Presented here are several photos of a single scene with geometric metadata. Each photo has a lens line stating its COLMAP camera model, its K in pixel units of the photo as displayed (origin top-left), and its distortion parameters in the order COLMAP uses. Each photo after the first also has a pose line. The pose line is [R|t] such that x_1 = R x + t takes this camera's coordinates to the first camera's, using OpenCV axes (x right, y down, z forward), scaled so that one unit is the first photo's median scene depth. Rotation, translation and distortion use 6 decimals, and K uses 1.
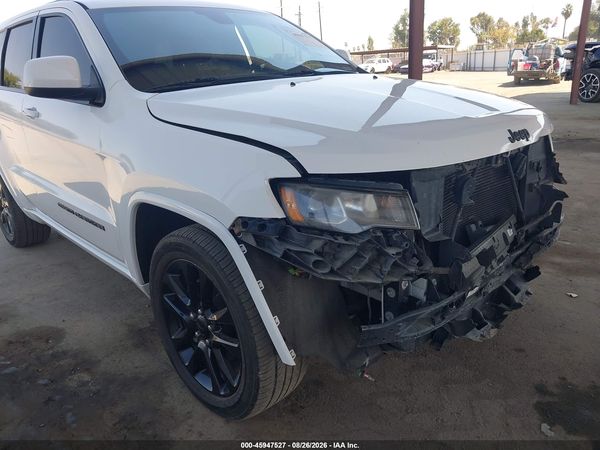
lens RADIAL K [[466.9, 0, 300.0], [0, 466.9, 225.0], [0, 0, 1]] dist [0.080133, -0.099169]
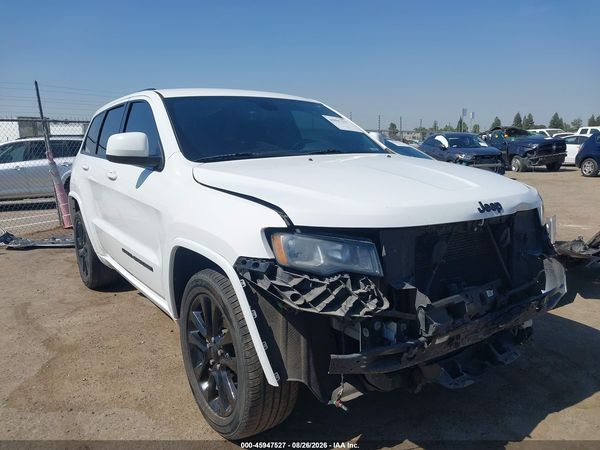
lens RADIAL K [[466.9, 0, 300.0], [0, 466.9, 225.0], [0, 0, 1]] dist [0.080133, -0.099169]
pose [[0.987406, 0.052988, -0.149067, 0.205354], [-0.075425, 0.985935, -0.149141, 0.071665], [0.139068, 0.158507, 0.977515, -0.223870]]
